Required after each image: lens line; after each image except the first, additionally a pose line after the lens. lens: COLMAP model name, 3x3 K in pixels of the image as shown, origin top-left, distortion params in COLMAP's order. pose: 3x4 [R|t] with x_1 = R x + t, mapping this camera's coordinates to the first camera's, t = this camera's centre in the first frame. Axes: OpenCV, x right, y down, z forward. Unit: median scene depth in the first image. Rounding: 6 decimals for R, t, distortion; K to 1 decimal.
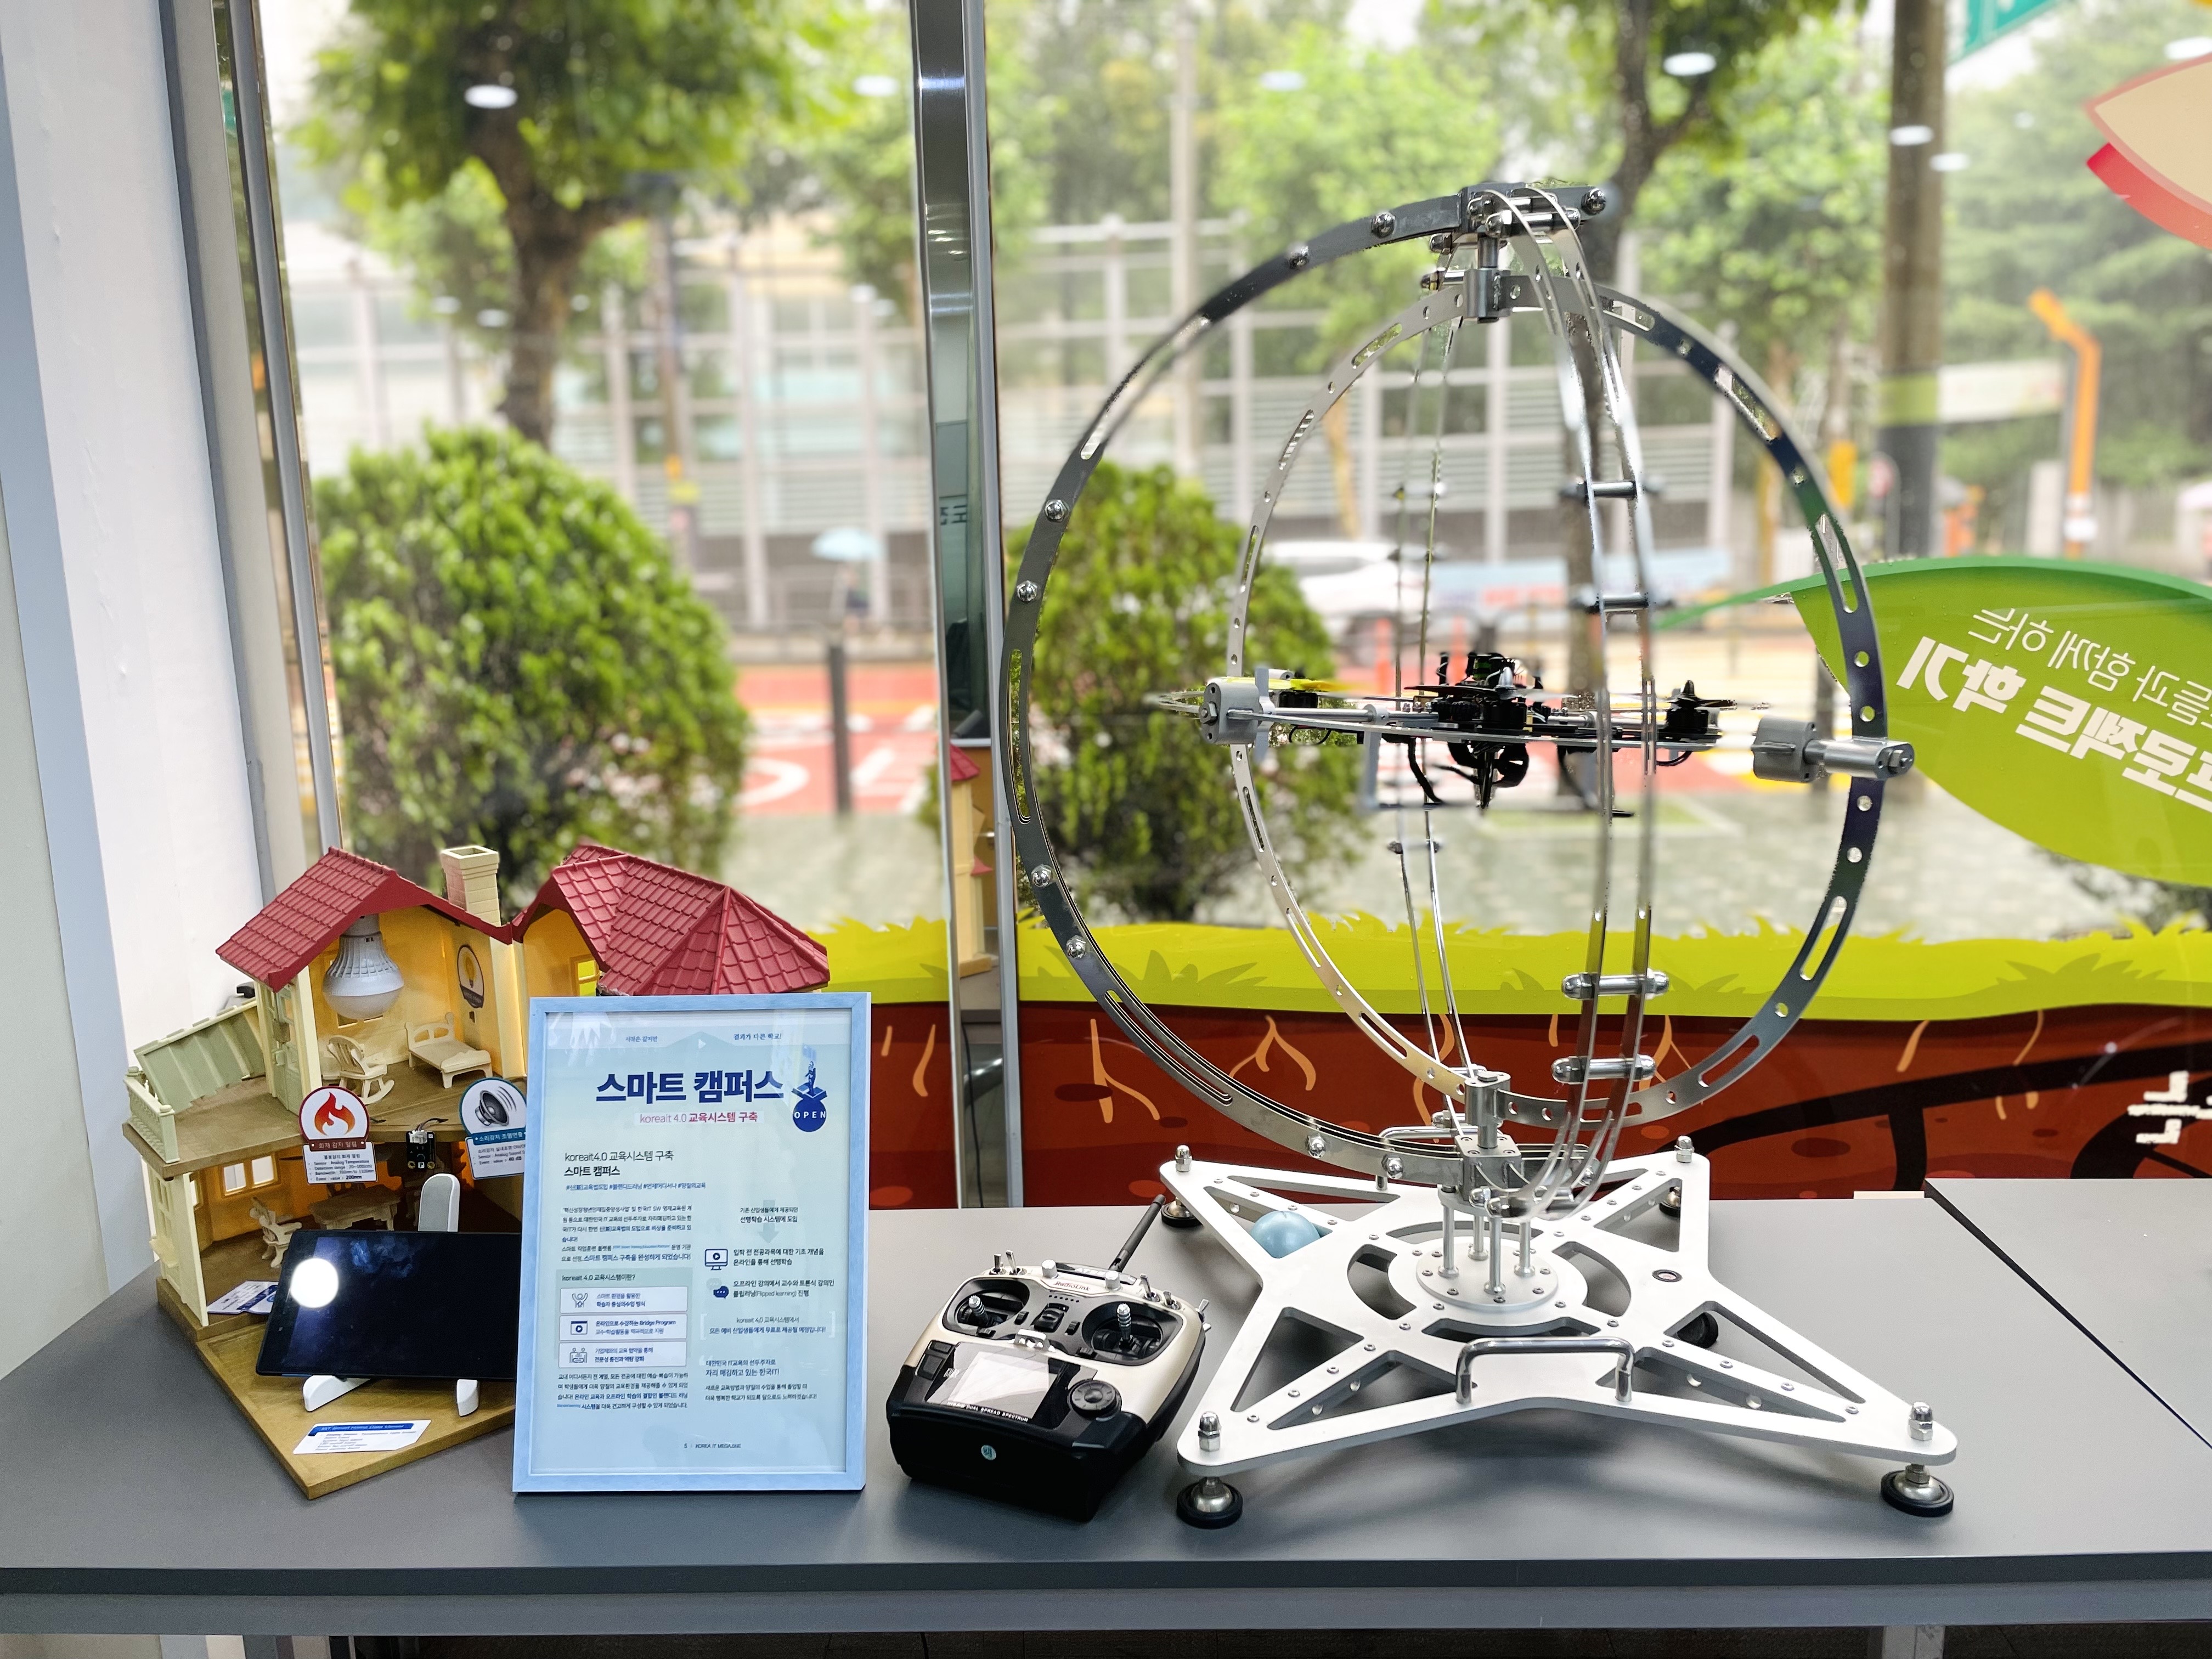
lens RADIAL K [[1667.4, 0, 1106.0], [0, 1667.4, 829.5], [0, 0, 1]] dist [0.077042, -0.104605]
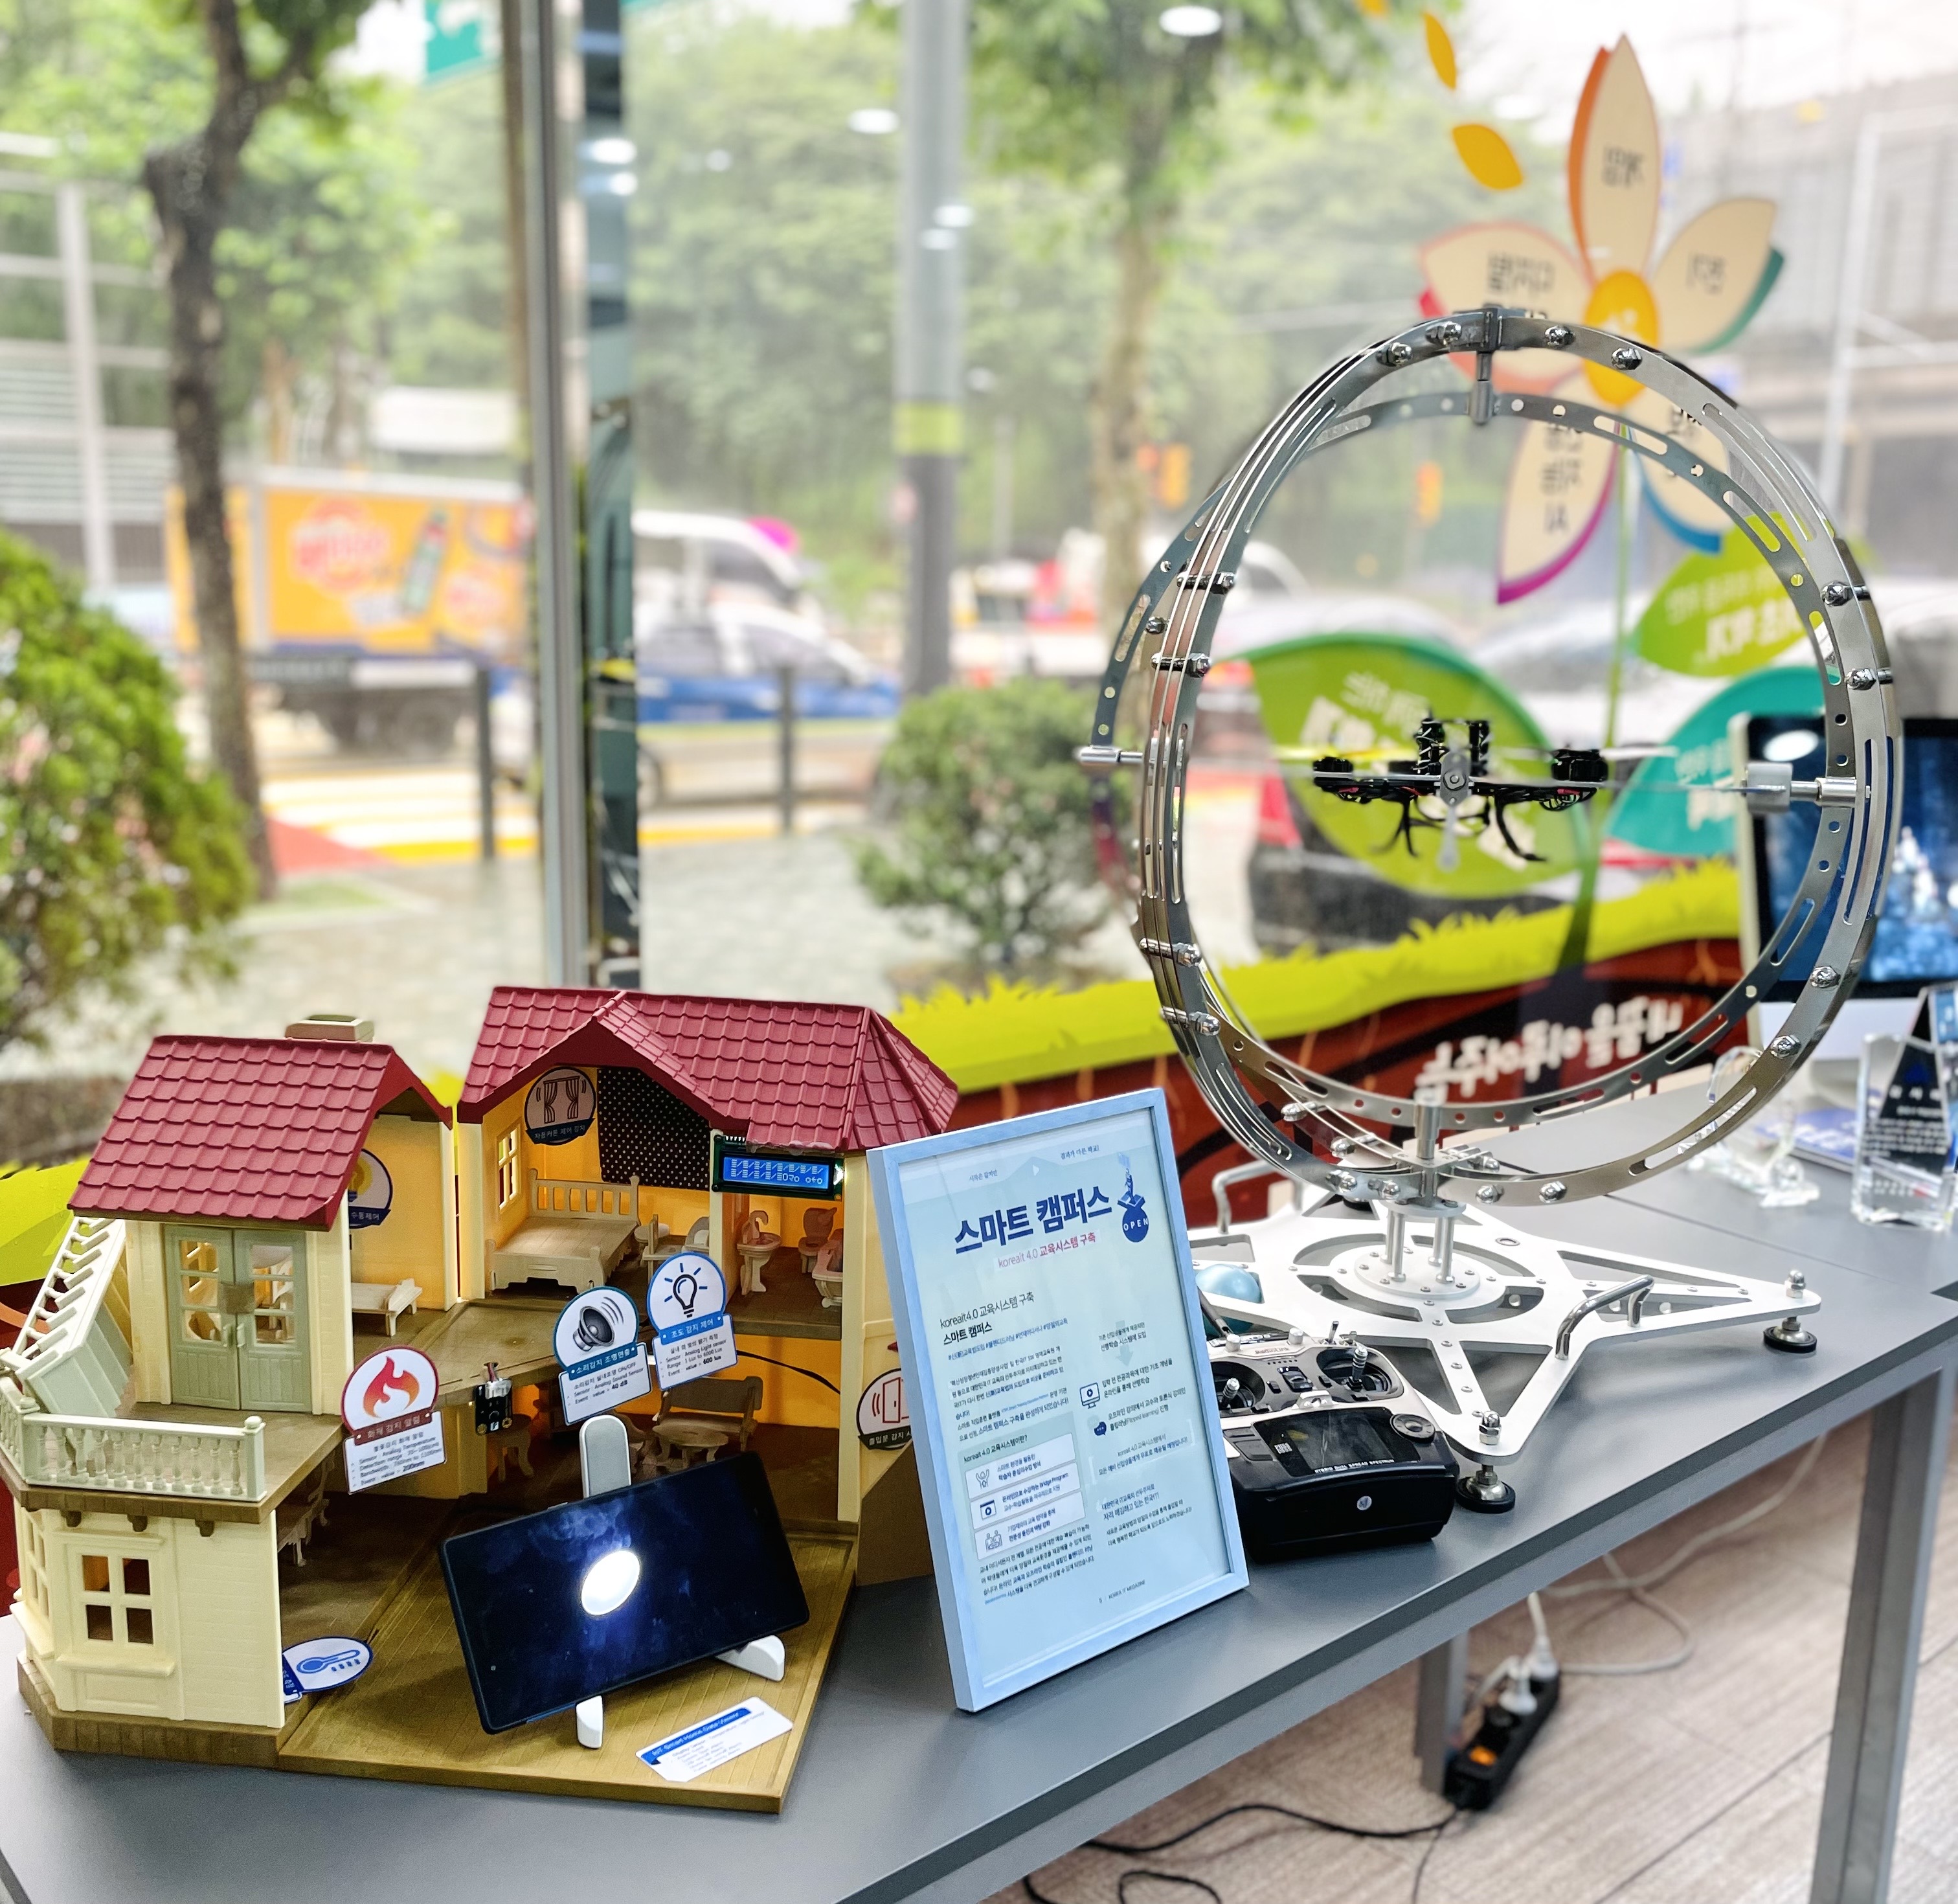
lens RADIAL K [[1980.9, 0, 979.0], [0, 1980.9, 952.0], [0, 0, 1]] dist [0.062458, -0.015183]
pose [[0.739177, -0.094546, 0.666842, -0.859216], [0.082706, 0.995347, 0.049445, -0.039282], [-0.668414, 0.018603, 0.743557, 0.199795]]
